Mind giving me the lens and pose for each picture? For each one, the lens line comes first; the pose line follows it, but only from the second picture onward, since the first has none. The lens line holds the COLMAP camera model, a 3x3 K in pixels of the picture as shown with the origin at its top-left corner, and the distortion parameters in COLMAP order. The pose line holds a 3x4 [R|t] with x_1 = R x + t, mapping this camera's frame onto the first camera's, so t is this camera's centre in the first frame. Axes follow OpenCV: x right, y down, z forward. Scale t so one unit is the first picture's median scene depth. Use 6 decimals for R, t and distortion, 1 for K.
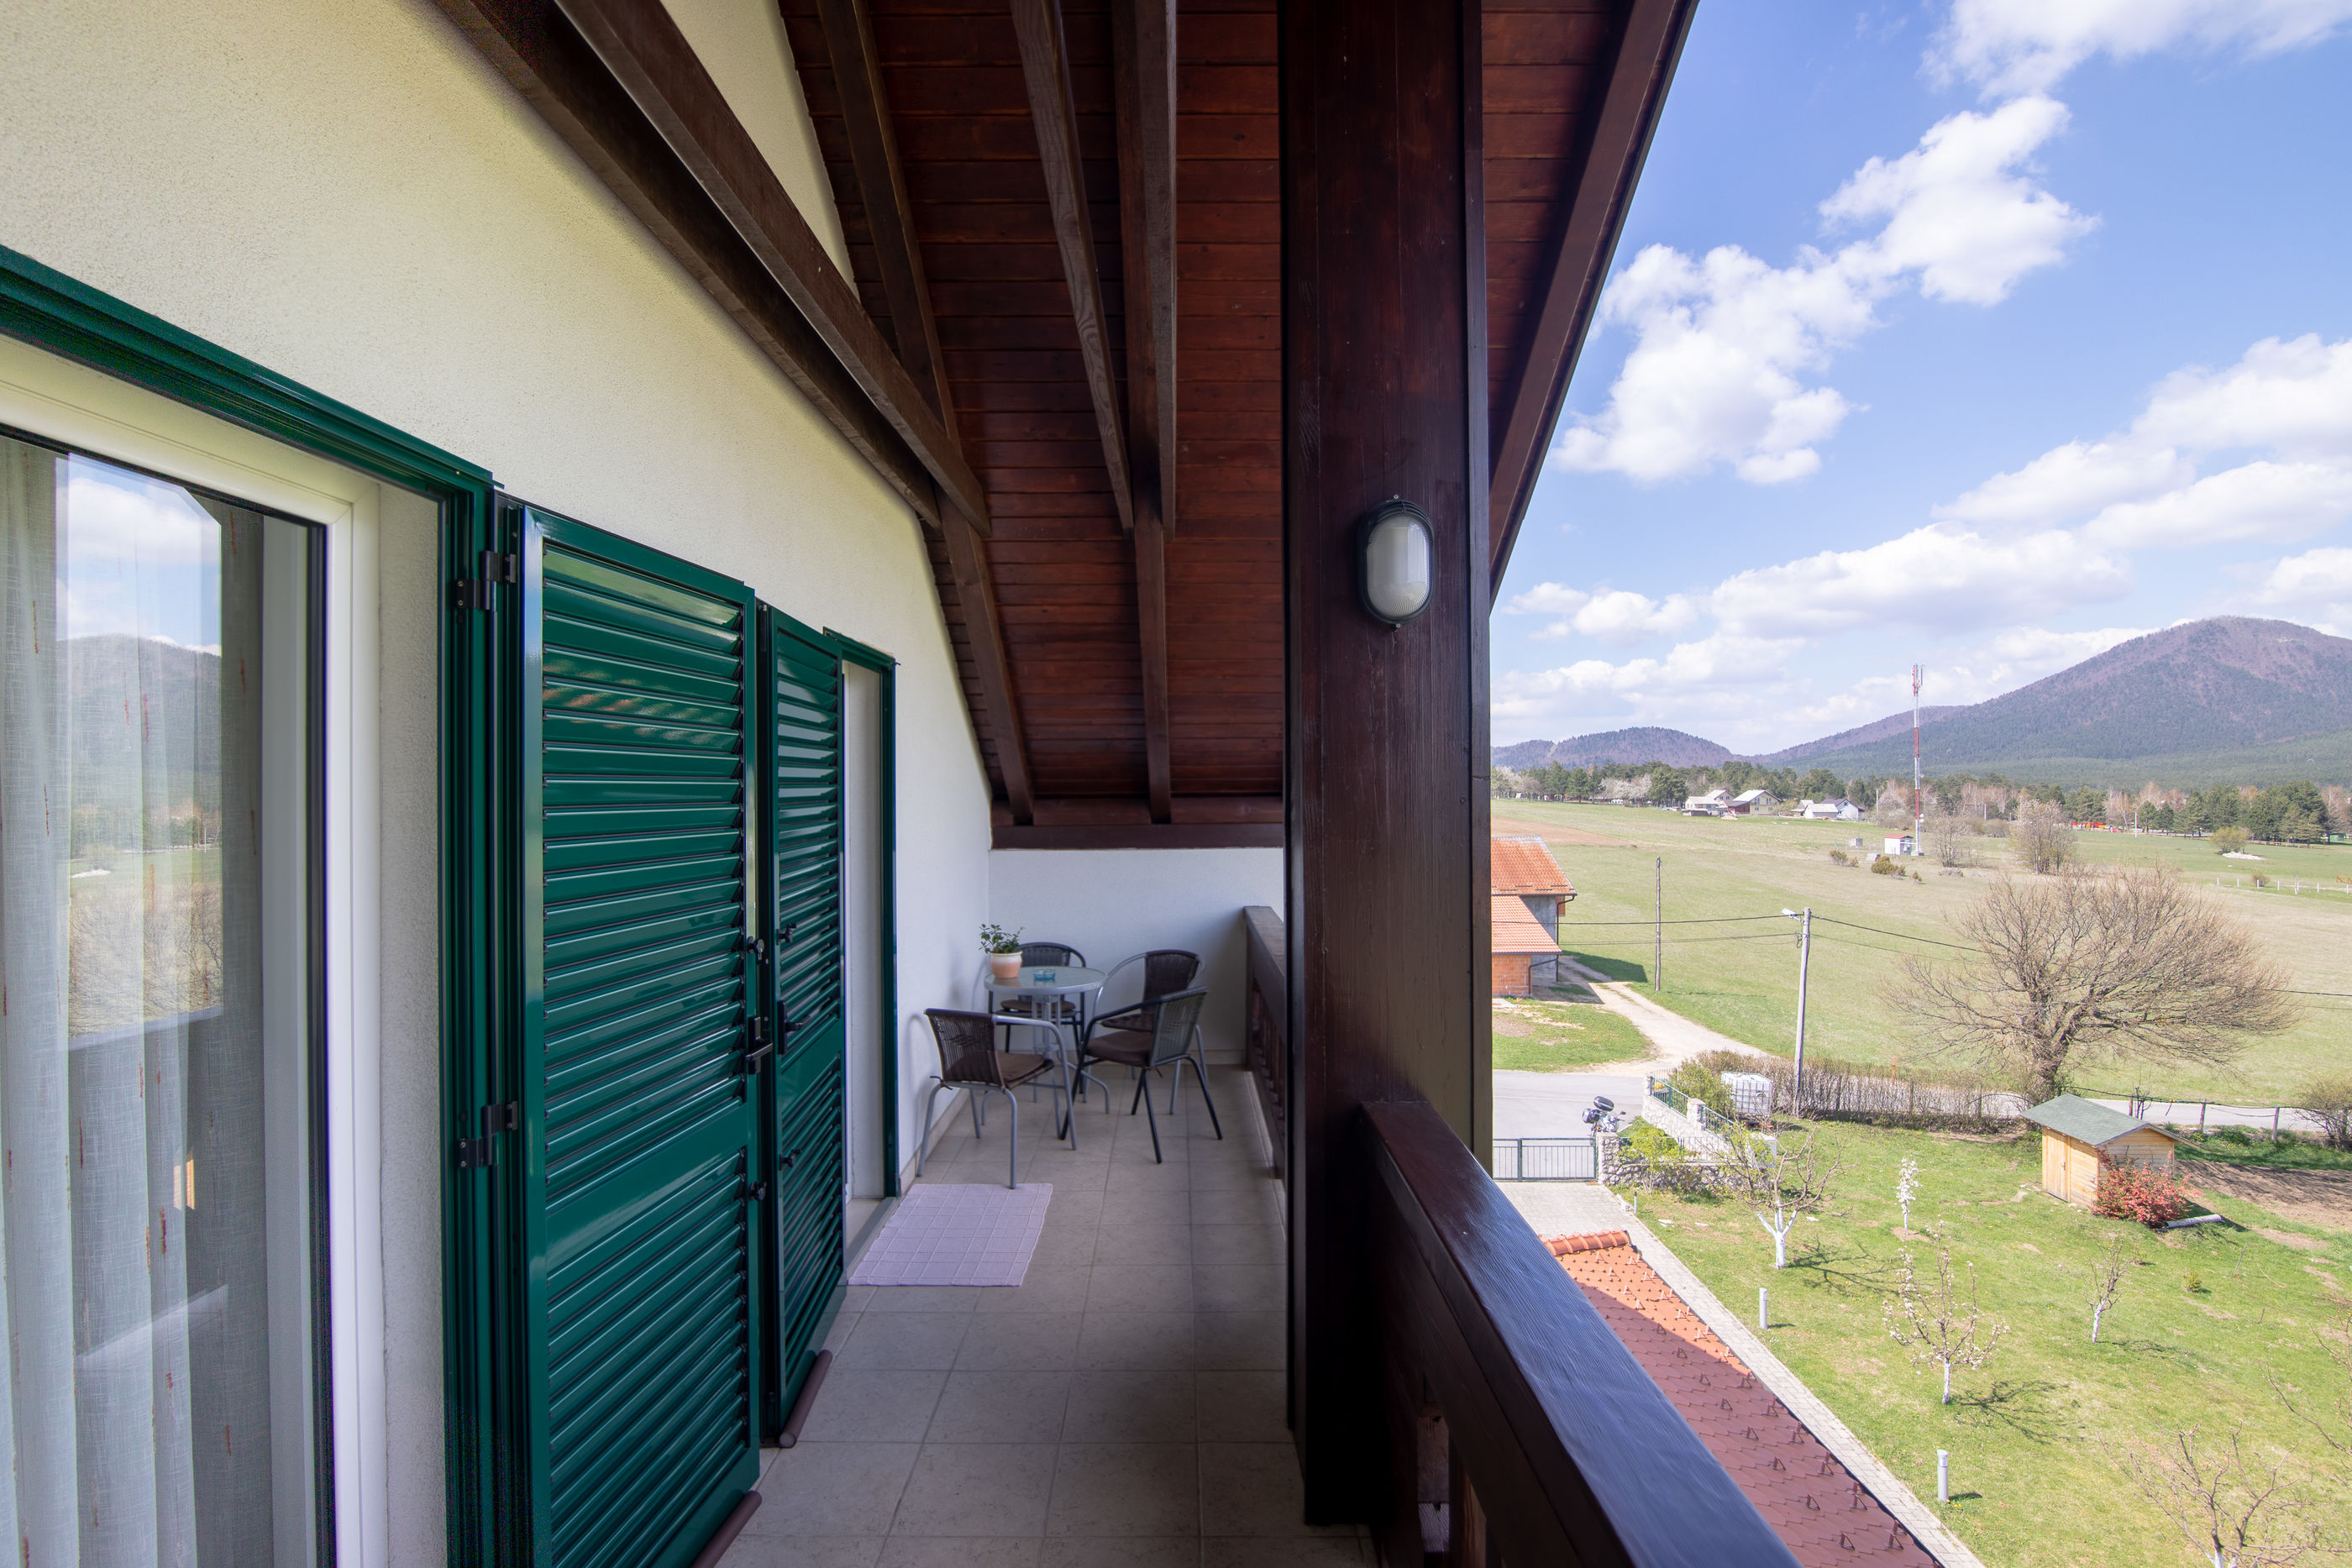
lens RADIAL K [[1112.5, 0, 1181.1], [0, 1112.5, 786.6], [0, 0, 1]] dist [0.000091, -0.000665]
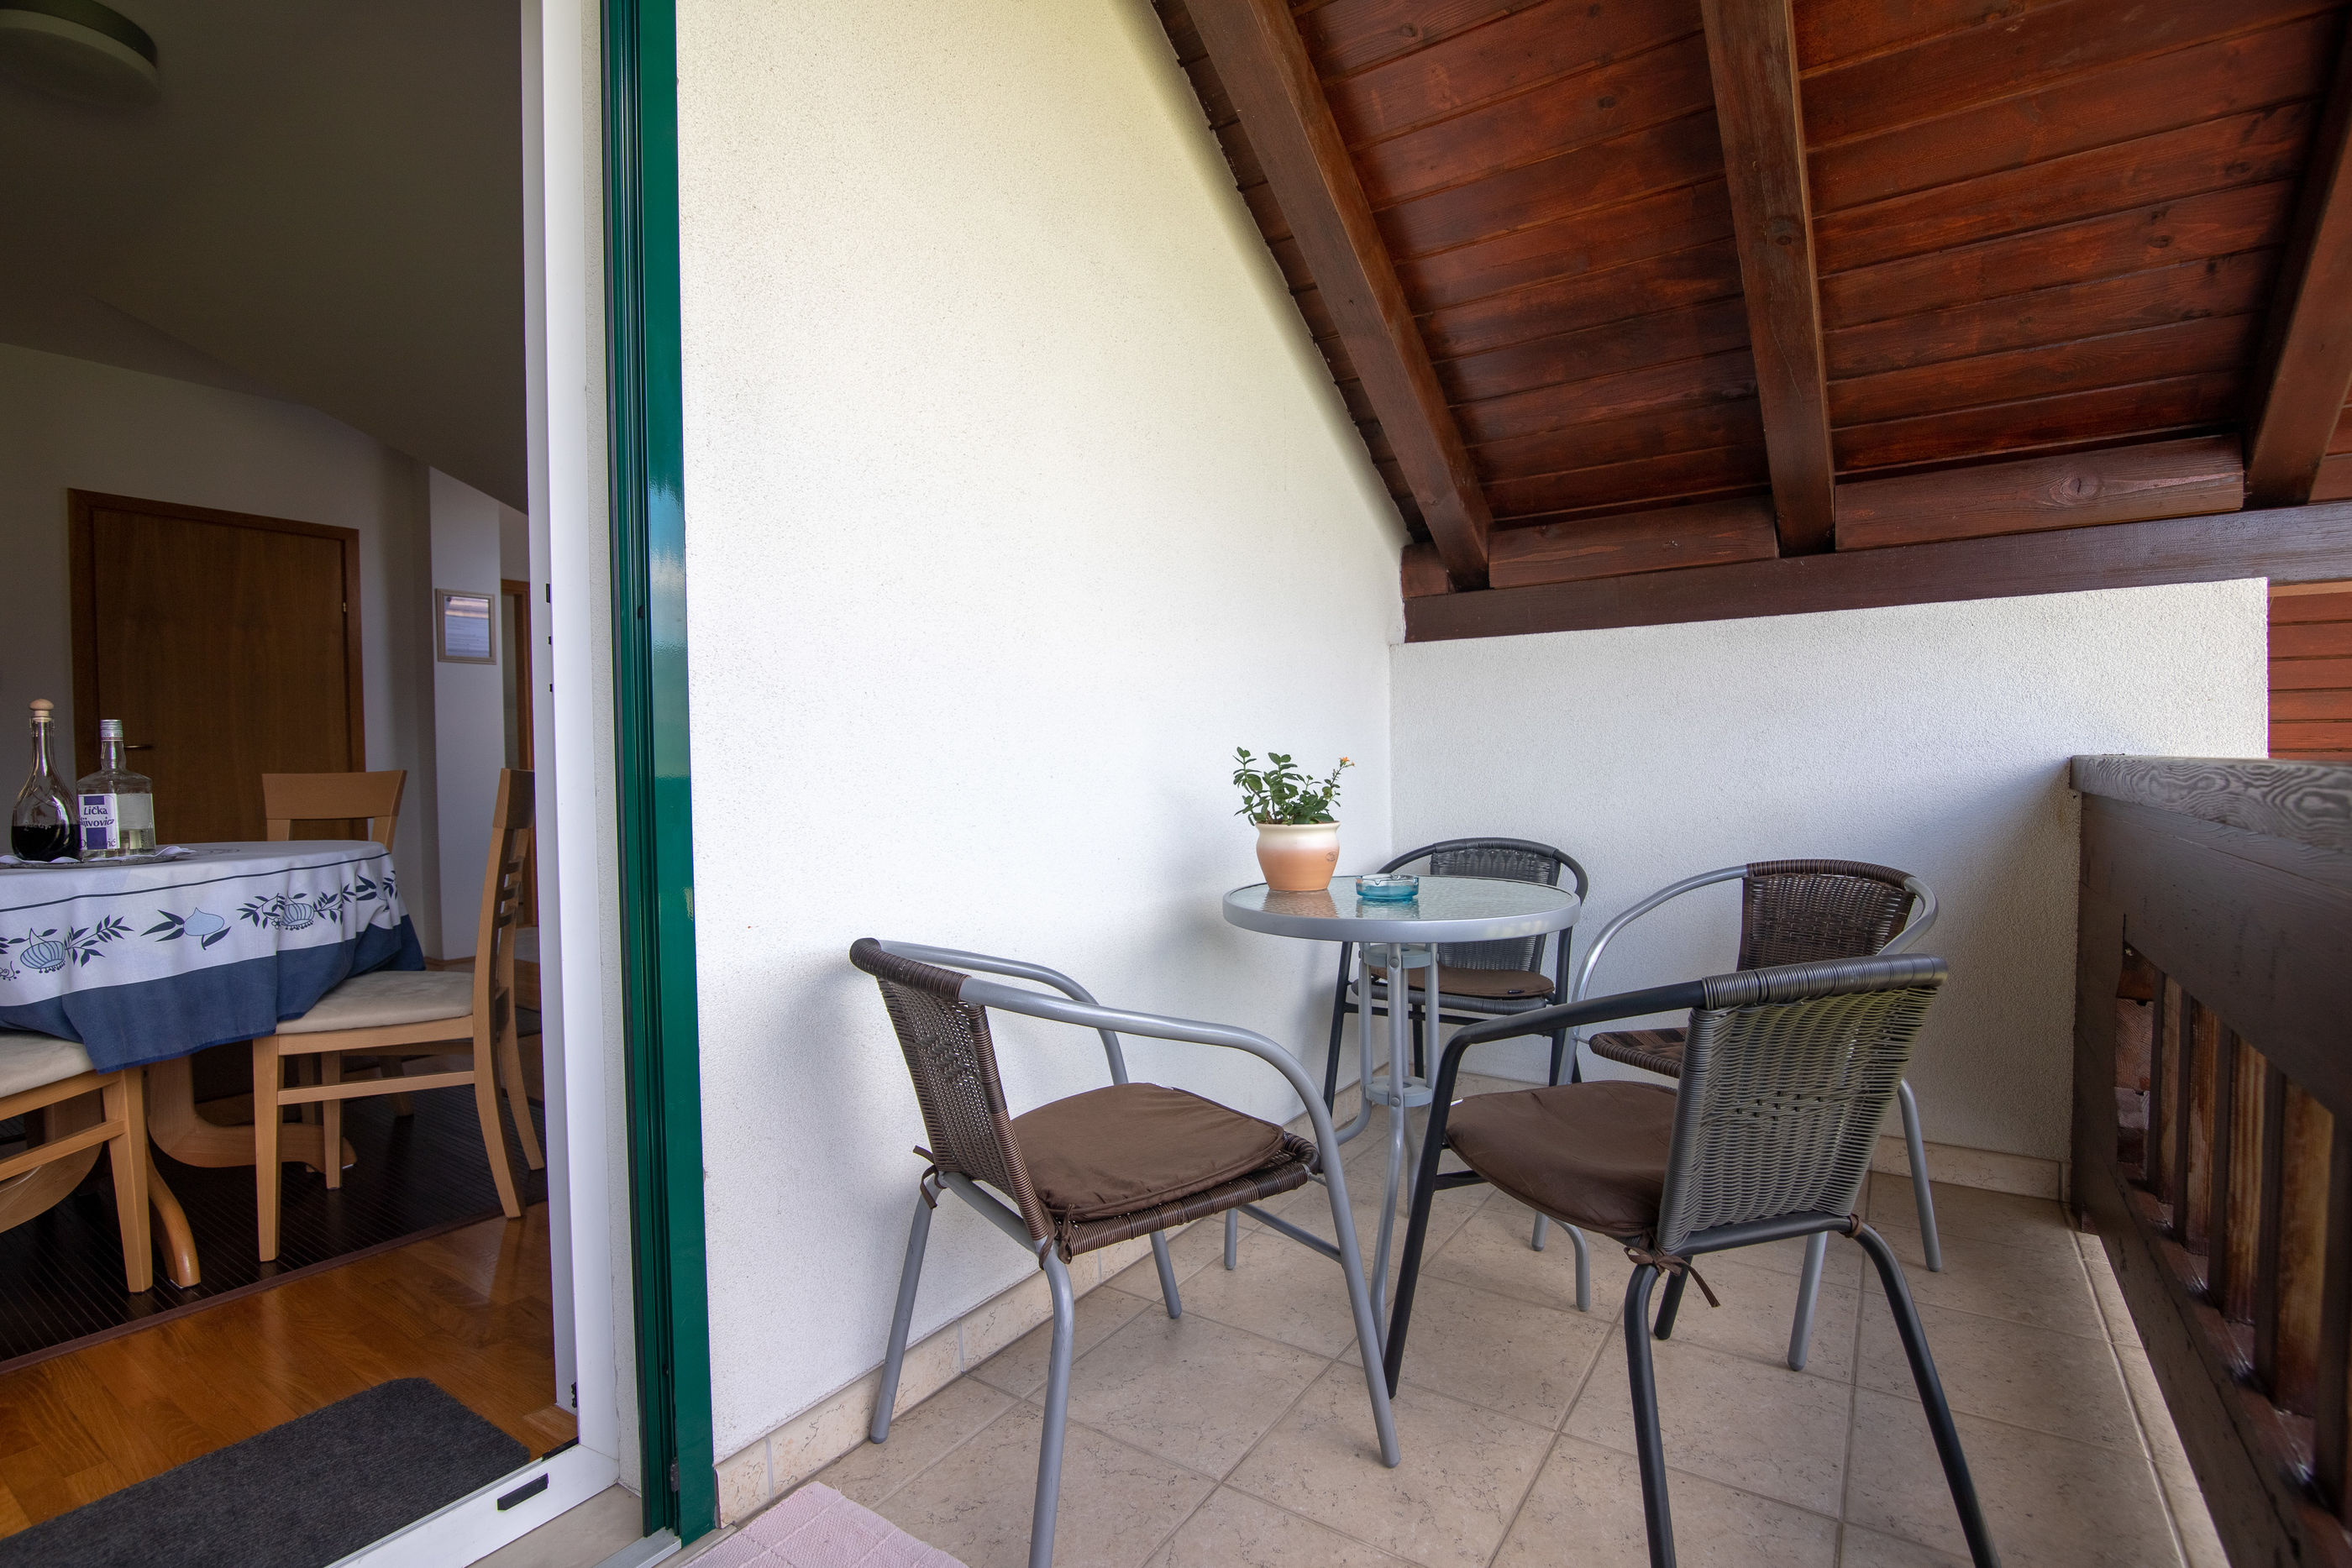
lens RADIAL K [[1089.9, 0, 1186.2], [0, 1089.9, 783.9], [0, 0, 1]] dist [-0.000326, -0.000242]
pose [[0.835309, 0.007053, -0.549736, 0.012853], [0.012077, 0.999441, 0.031173, 0.104948], [0.549649, -0.032678, 0.834757, 0.568223]]
